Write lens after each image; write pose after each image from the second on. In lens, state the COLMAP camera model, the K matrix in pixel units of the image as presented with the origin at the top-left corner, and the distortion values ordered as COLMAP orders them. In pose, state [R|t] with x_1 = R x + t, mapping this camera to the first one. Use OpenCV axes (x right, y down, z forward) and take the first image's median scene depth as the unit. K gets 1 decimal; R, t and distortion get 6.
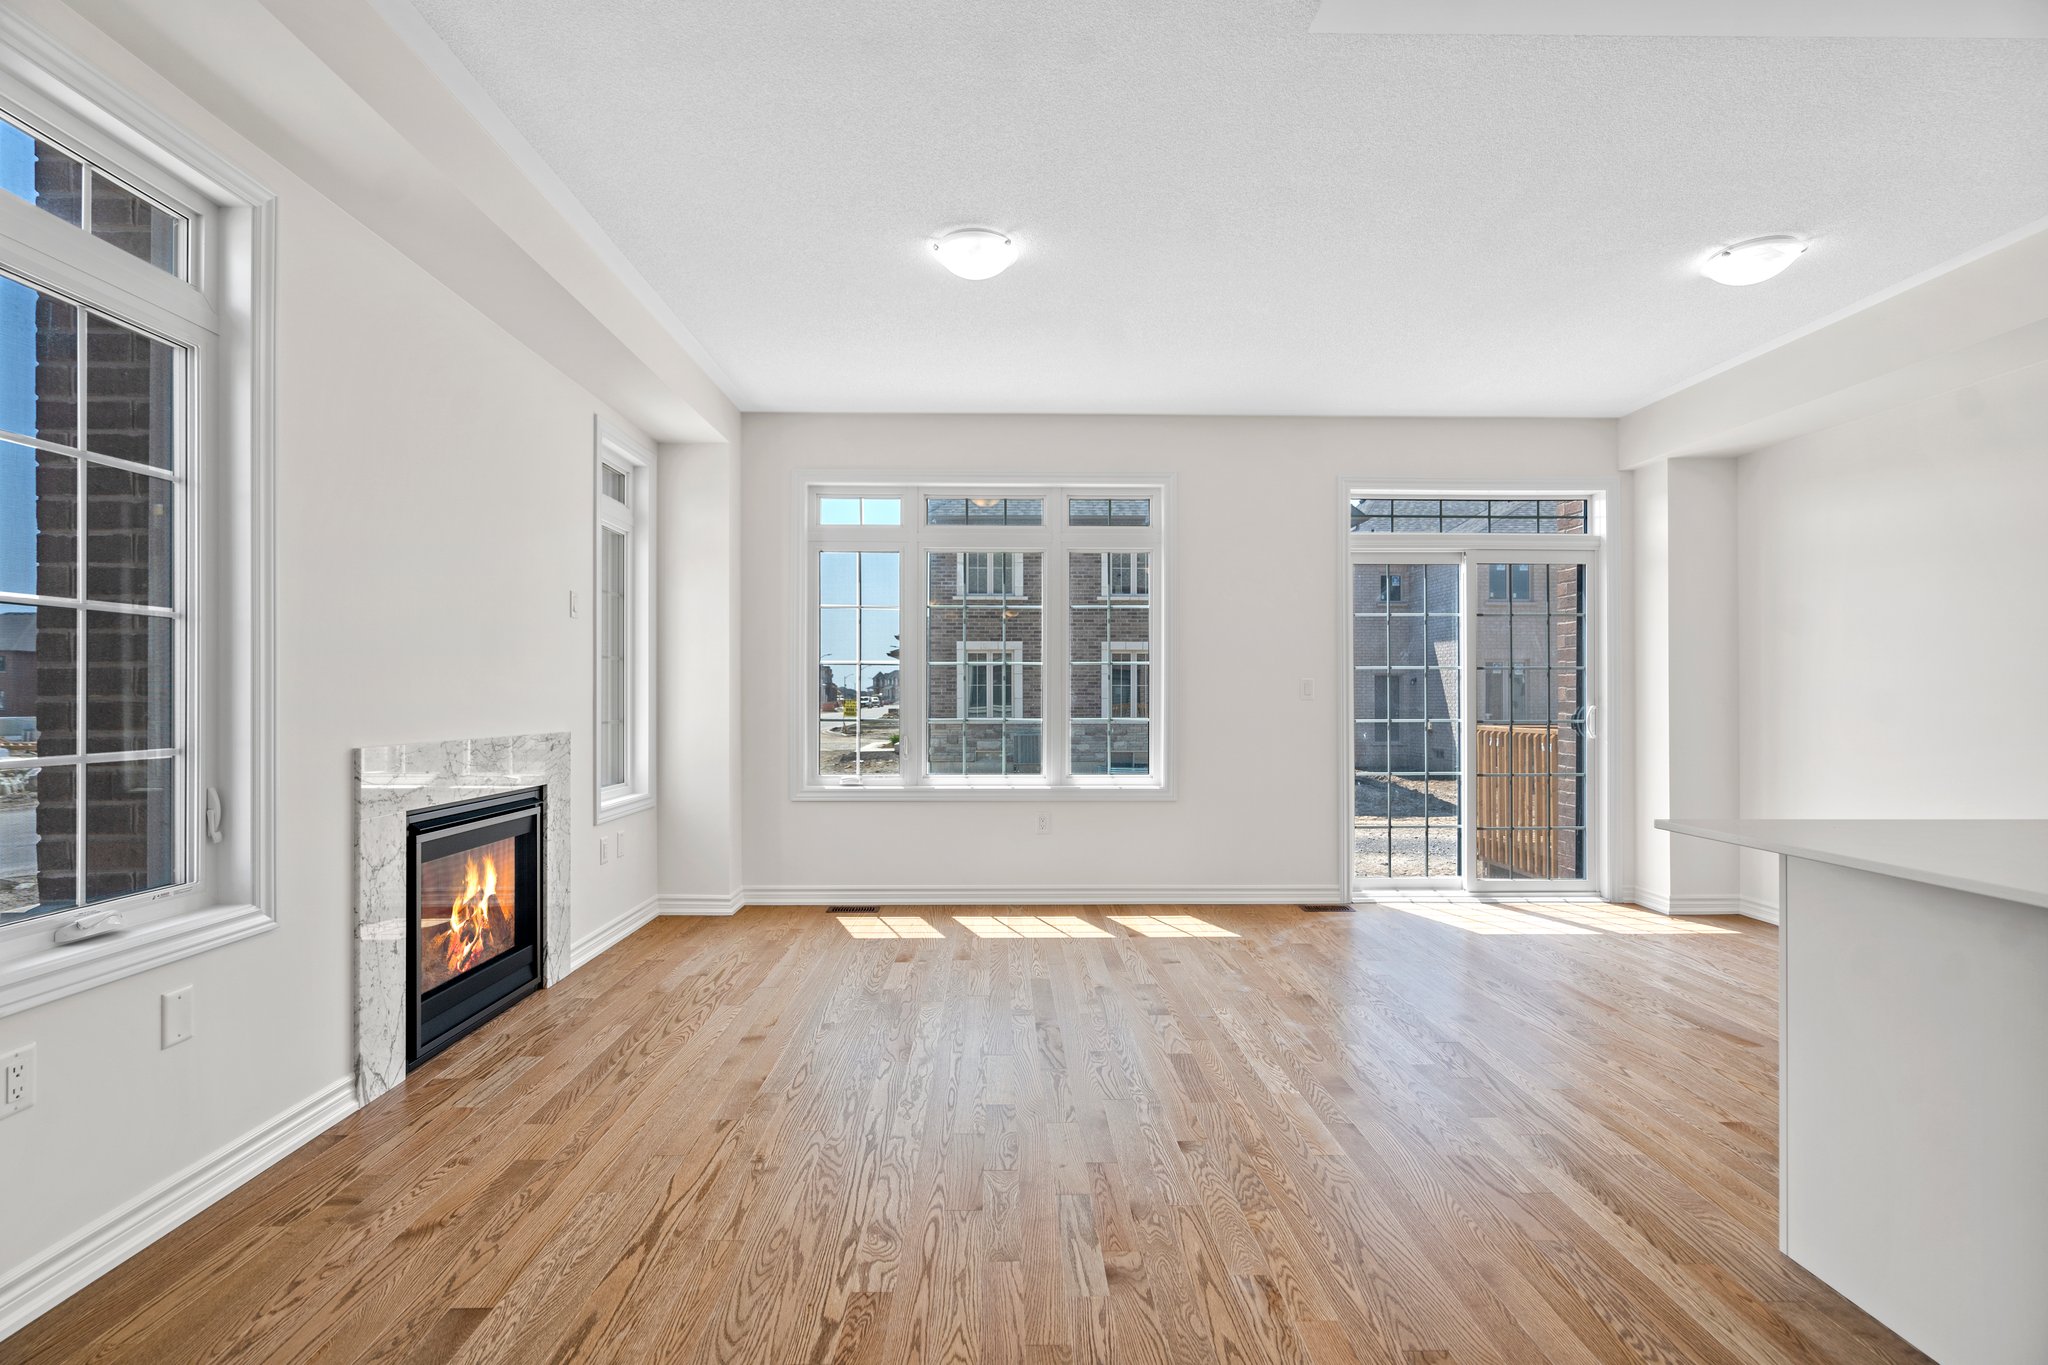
lens RADIAL K [[928.3, 0, 1009.8], [0, 928.3, 692.2], [0, 0, 1]] dist [-0.003297, 0.001517]
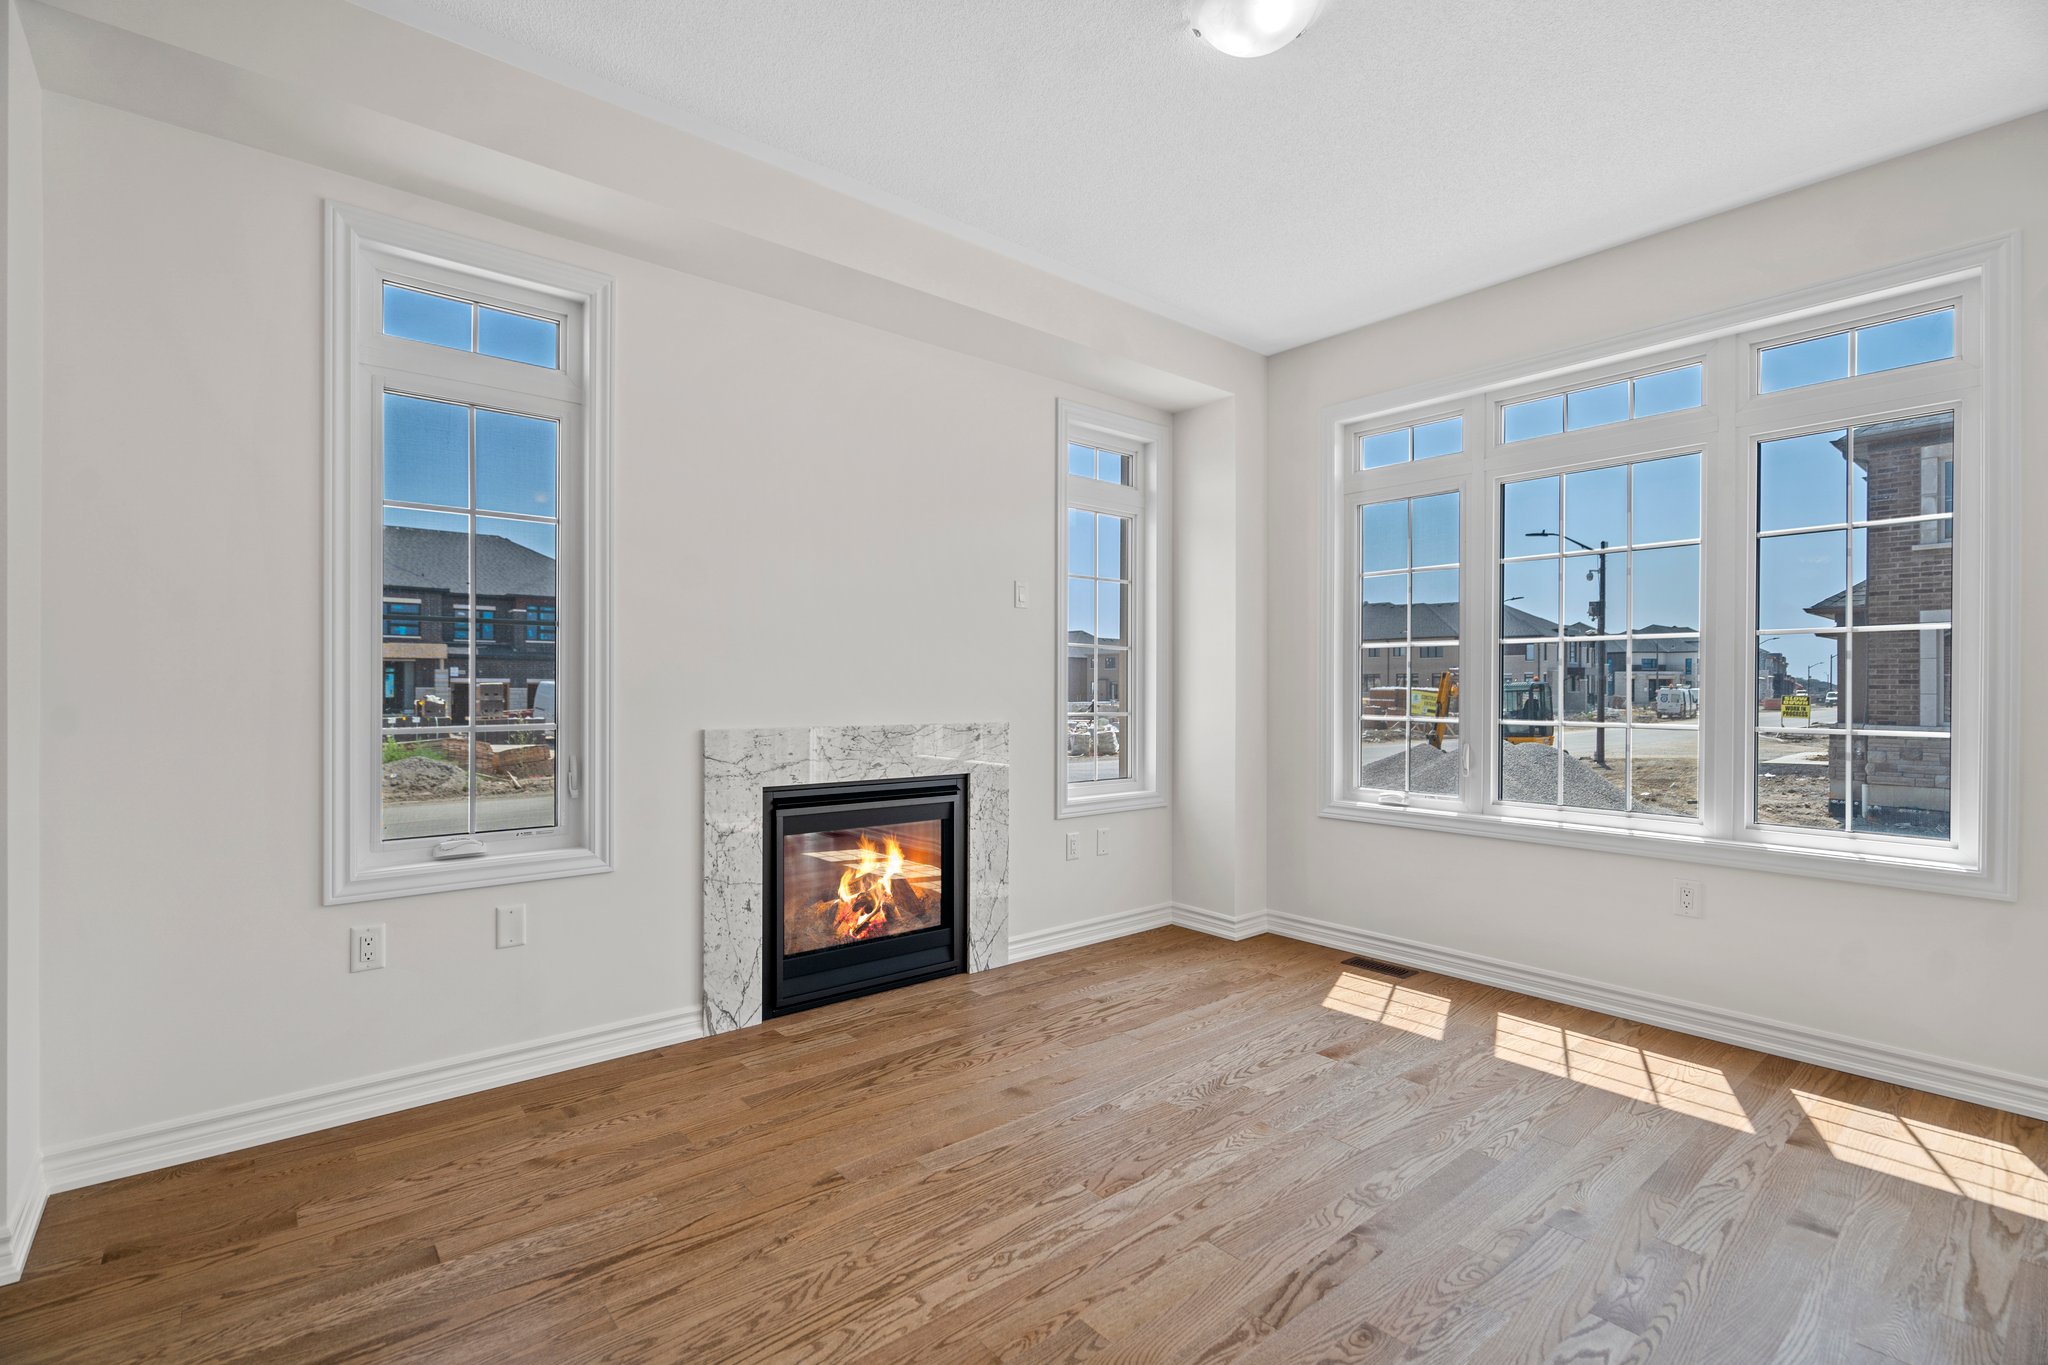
lens RADIAL K [[928.3, 0, 1016.0], [0, 928.3, 681.3], [0, 0, 1]] dist [-0.003297, 0.001517]
pose [[0.629778, -0.003120, -0.776769, 0.376238], [0.000037, 0.999992, -0.003986, 0.003867], [0.776775, 0.002481, 0.629773, 0.468222]]
